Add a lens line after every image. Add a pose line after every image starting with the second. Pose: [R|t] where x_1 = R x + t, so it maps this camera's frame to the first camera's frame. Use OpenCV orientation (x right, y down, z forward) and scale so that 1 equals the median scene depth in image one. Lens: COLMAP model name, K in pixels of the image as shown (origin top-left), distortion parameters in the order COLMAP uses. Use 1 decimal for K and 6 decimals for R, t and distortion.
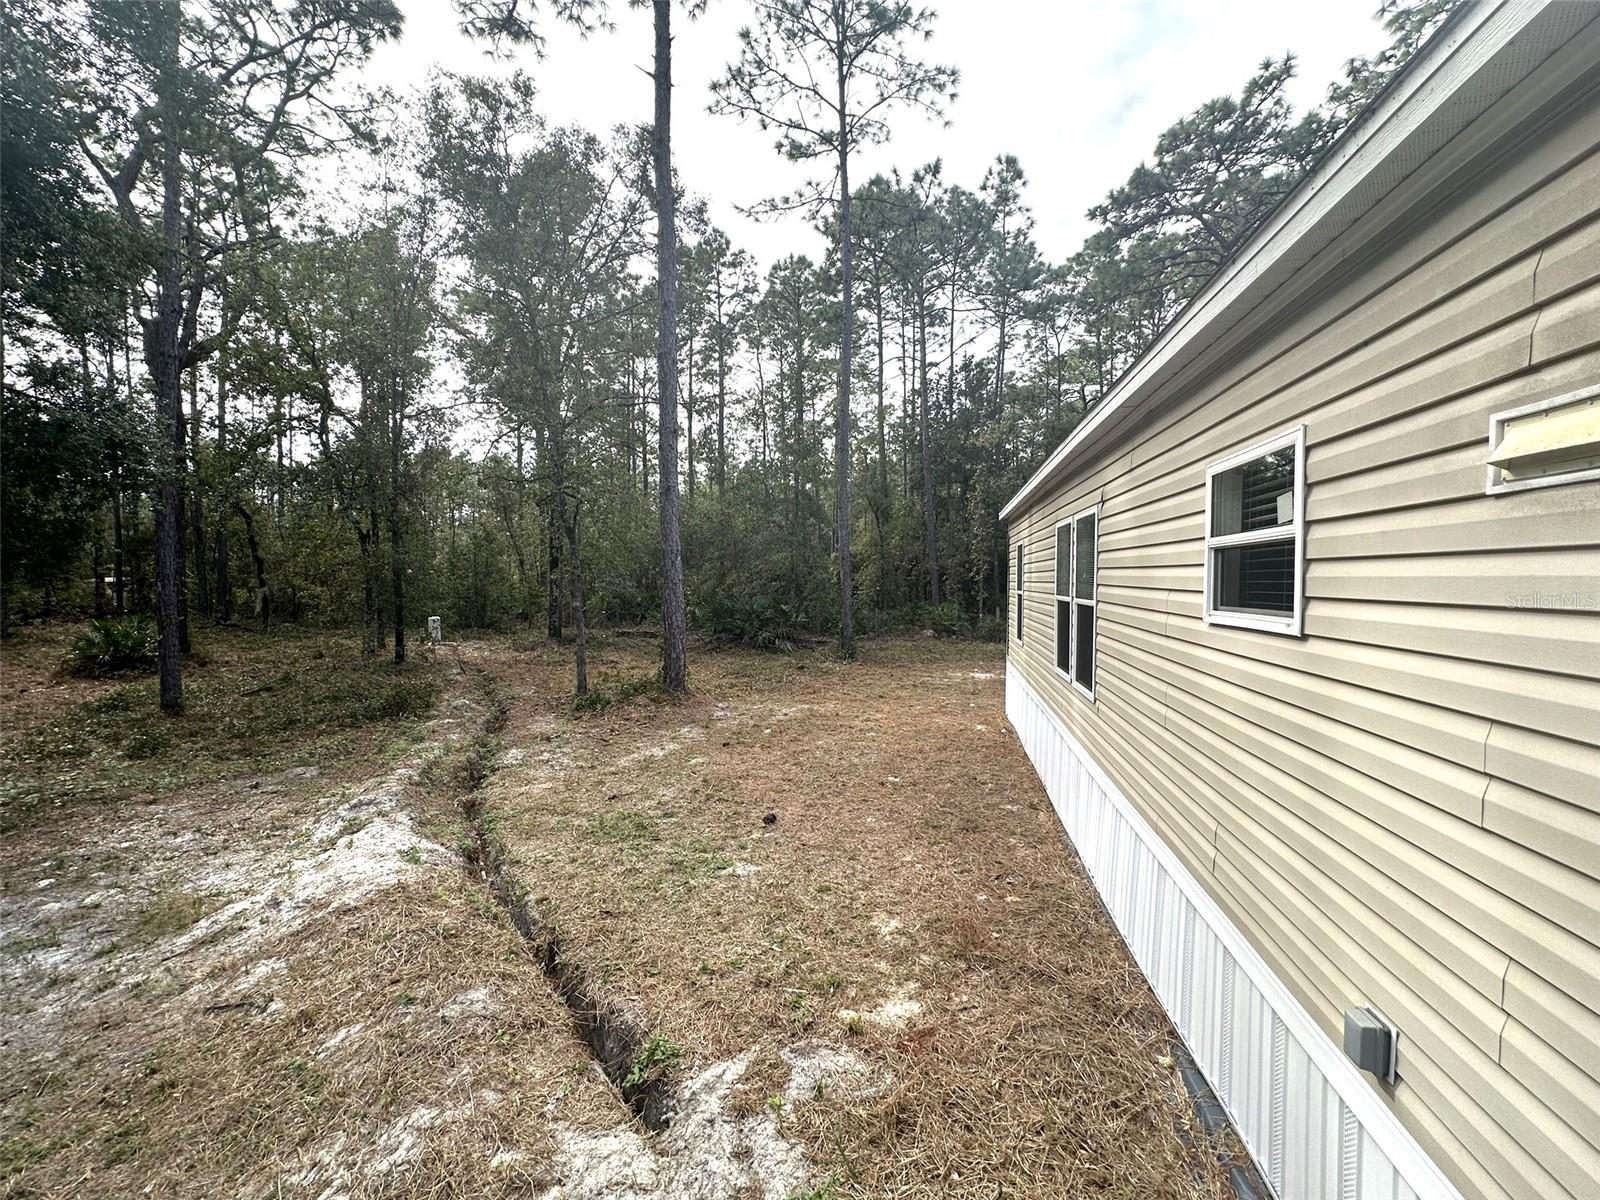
lens RADIAL K [[636.2, 0, 799.0], [0, 636.2, 598.9], [0, 0, 1]] dist [-0.002930, 0.000697]
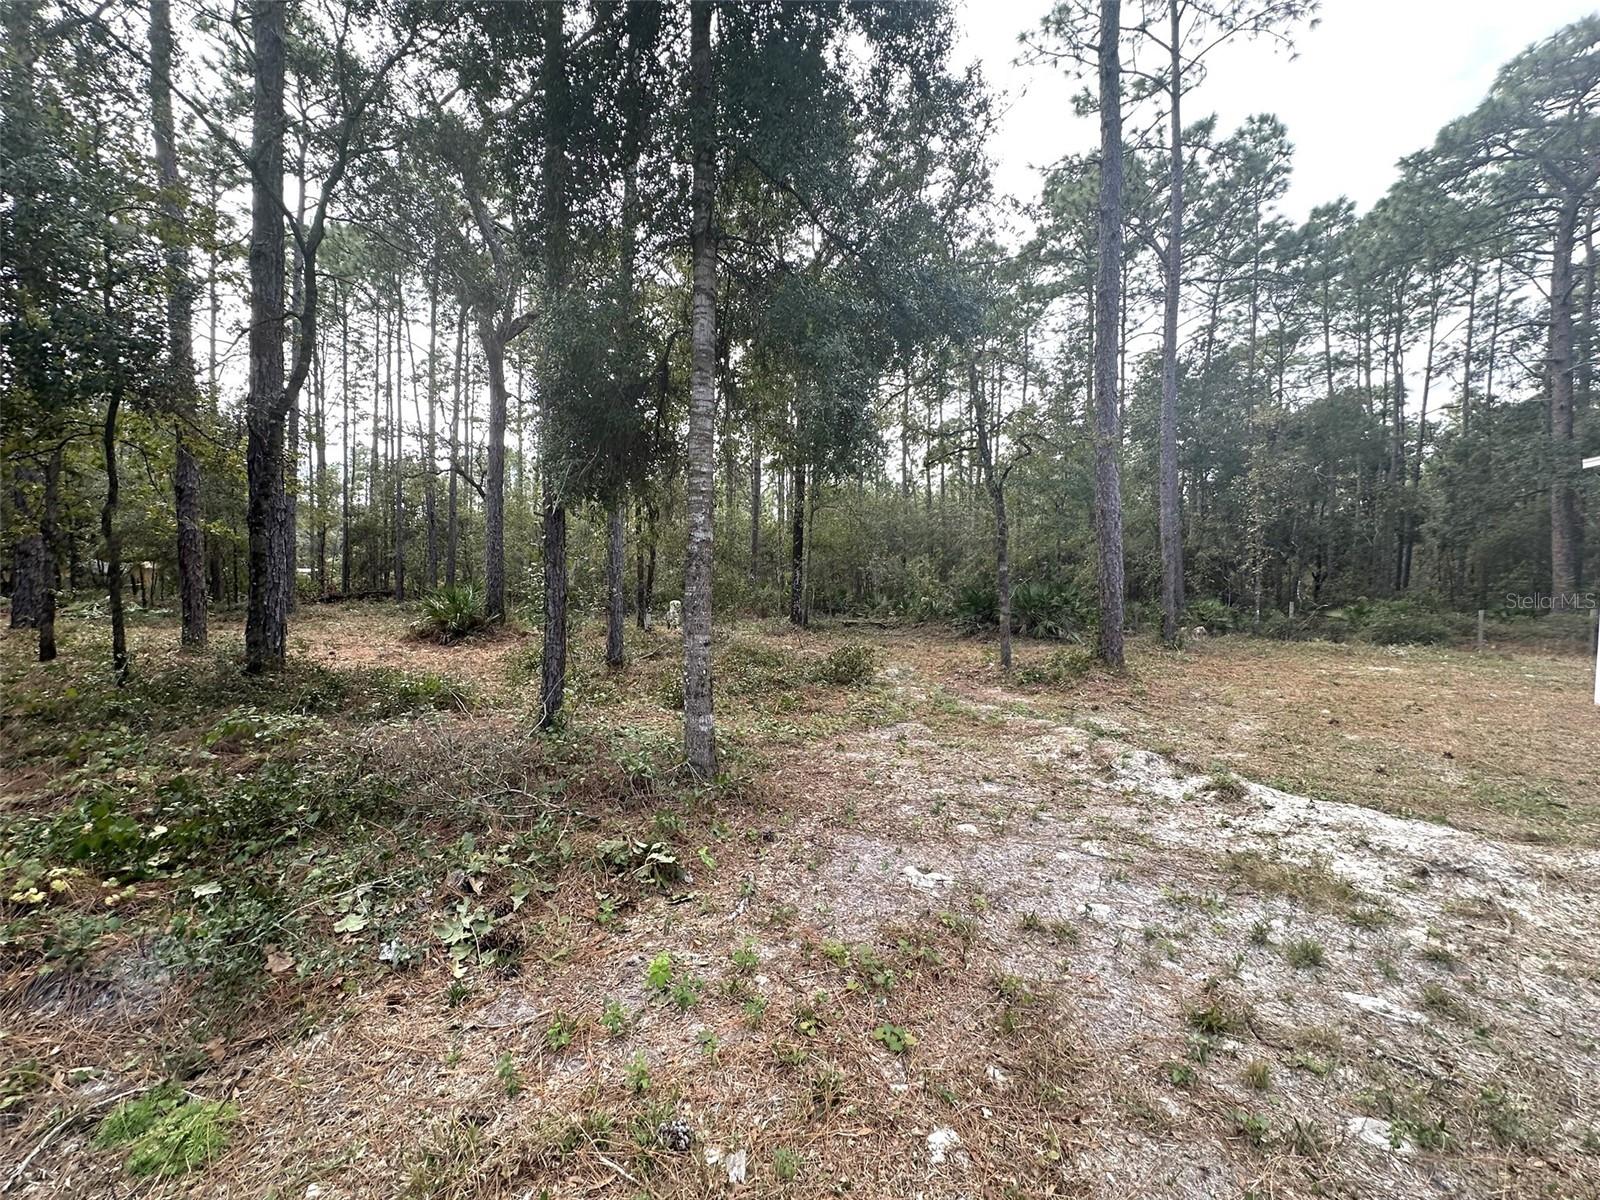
lens RADIAL K [[636.2, 0, 799.0], [0, 636.2, 598.9], [0, 0, 1]] dist [-0.002930, 0.000697]
pose [[0.993844, 0.019375, -0.109086, -0.545670], [-0.021115, 0.999667, -0.014818, 0.071715], [0.108762, 0.017031, 0.993922, 0.070913]]
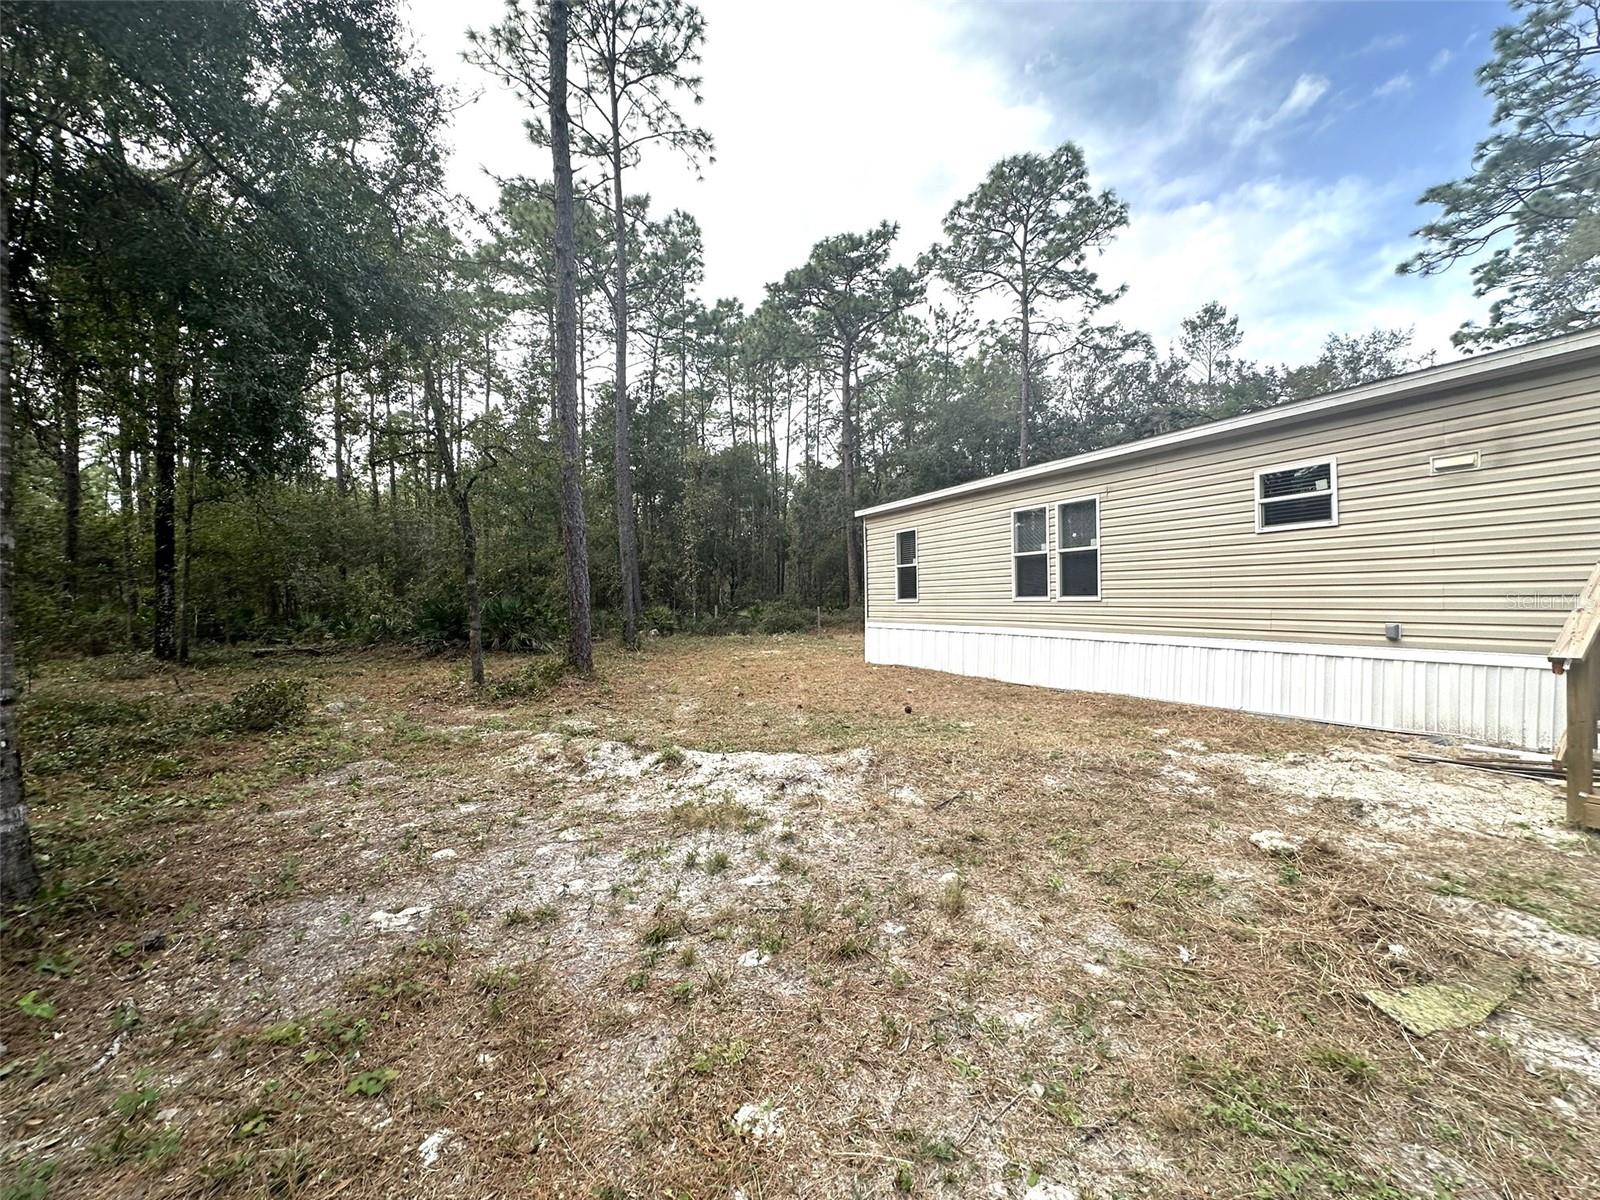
lens RADIAL K [[636.2, 0, 799.0], [0, 636.2, 598.9], [0, 0, 1]] dist [-0.002930, 0.000697]
pose [[0.779716, -0.011160, 0.626034, -0.551931], [0.035067, 0.999050, -0.025866, 0.070487], [-0.625151, 0.042121, 0.779367, 0.044005]]
